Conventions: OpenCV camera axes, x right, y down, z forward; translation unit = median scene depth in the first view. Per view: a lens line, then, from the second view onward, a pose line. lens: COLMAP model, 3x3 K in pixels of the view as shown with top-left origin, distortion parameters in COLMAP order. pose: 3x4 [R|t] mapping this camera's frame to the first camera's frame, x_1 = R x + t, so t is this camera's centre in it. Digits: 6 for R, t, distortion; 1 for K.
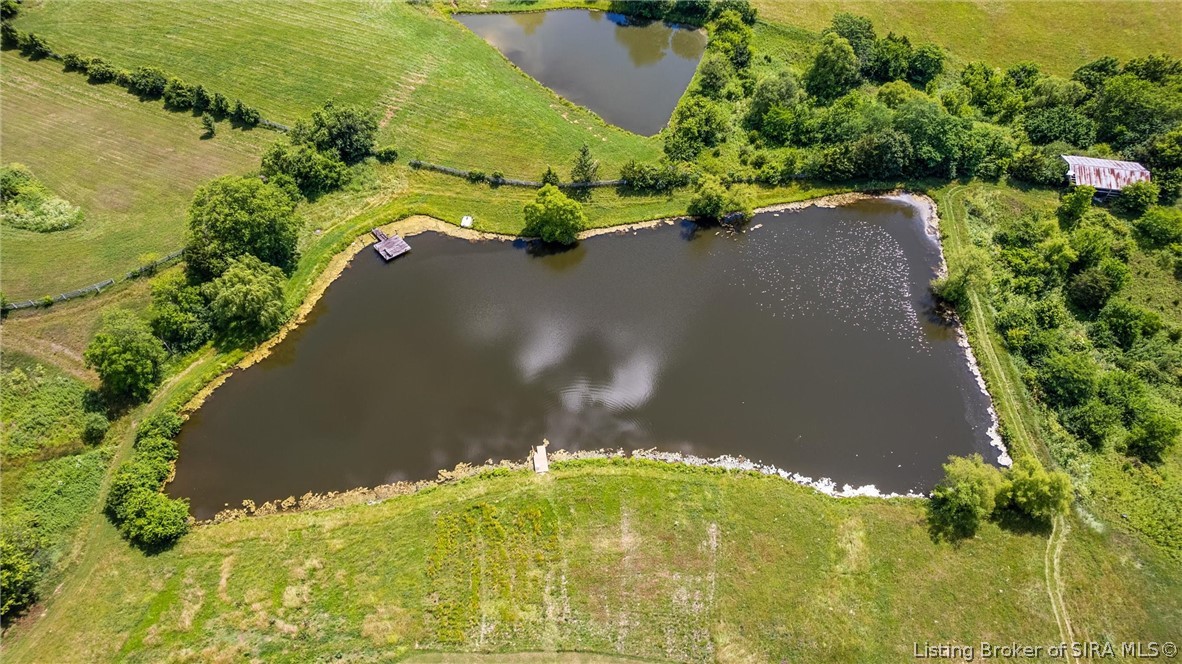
lens RADIAL K [[752.9, 0, 598.2], [0, 752.9, 329.0], [0, 0, 1]] dist [-0.063903, 0.059669]
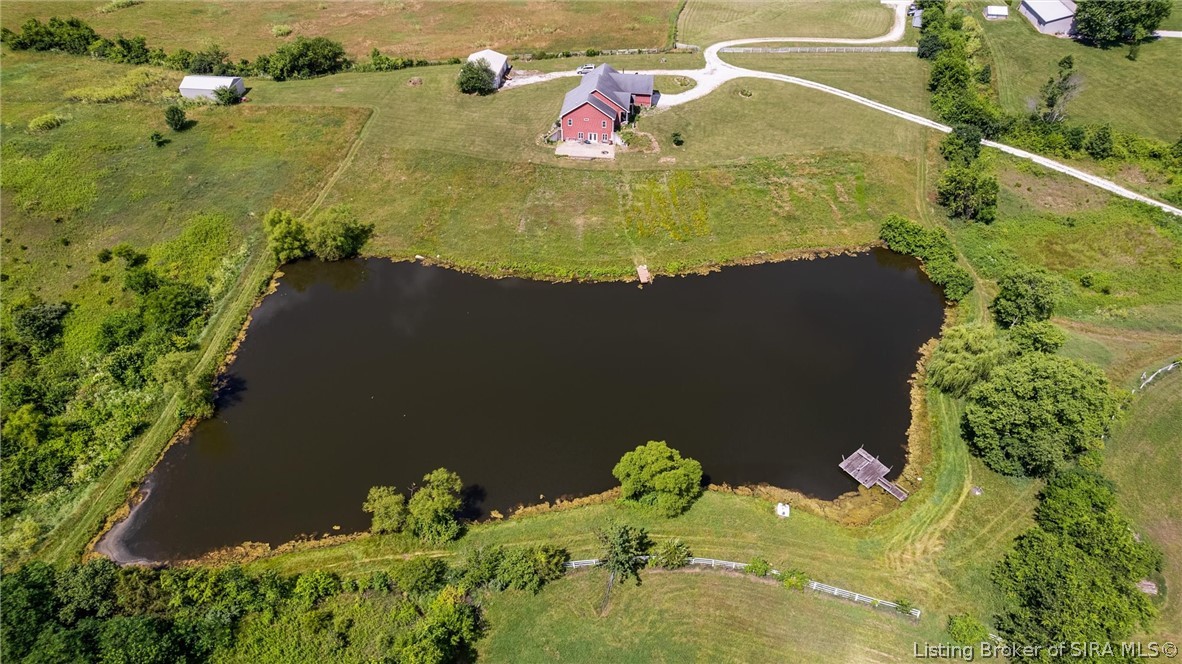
lens RADIAL K [[752.9, 0, 590.0], [0, 752.9, 335.2], [0, 0, 1]] dist [-0.063903, 0.059669]
pose [[-0.999930, -0.011625, 0.002421, 0.007781], [0.002734, -0.027052, 0.999630, -0.838773], [-0.011555, 0.999566, 0.027082, 0.808969]]
